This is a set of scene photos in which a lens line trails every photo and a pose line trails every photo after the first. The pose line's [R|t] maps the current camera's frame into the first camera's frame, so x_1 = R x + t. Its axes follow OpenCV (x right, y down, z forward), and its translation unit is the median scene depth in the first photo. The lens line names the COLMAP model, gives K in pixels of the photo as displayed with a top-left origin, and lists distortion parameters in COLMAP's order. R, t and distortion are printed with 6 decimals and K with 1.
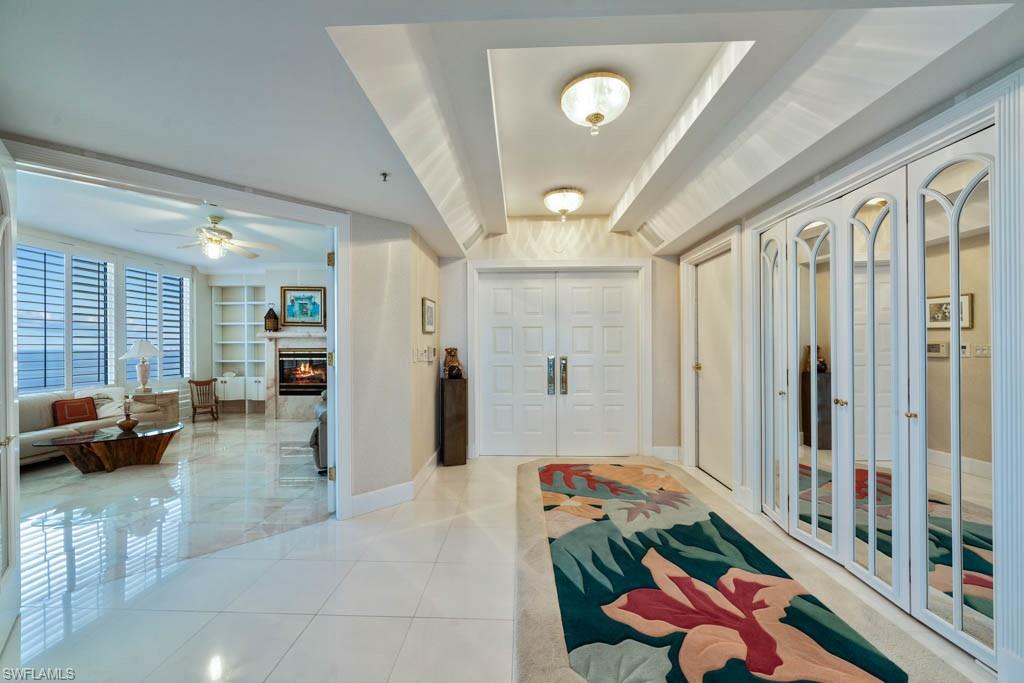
lens RADIAL K [[382.4, 0, 493.7], [0, 382.4, 347.1], [0, 0, 1]] dist [-0.000451, -0.000002]
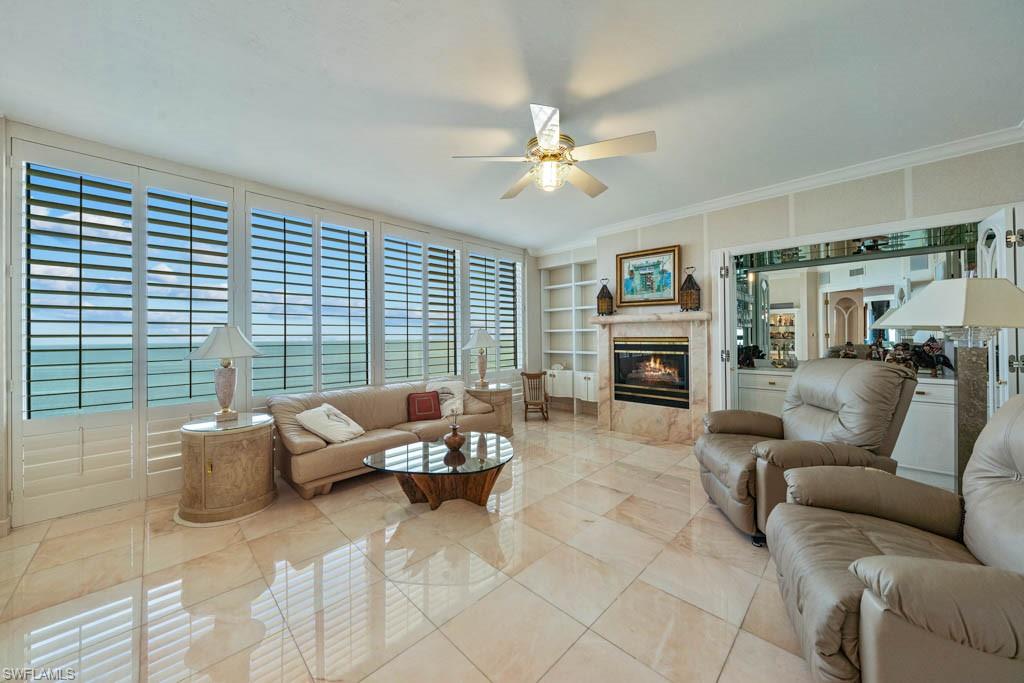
lens RADIAL K [[359.0, 0, 510.4], [0, 359.0, 336.4], [0, 0, 1]] dist [-0.004800, -0.000067]
pose [[0.758644, -0.006084, -0.651477, -0.256432], [0.006498, 0.999977, -0.001771, 0.001271], [0.651473, -0.002890, 0.758666, 0.330211]]
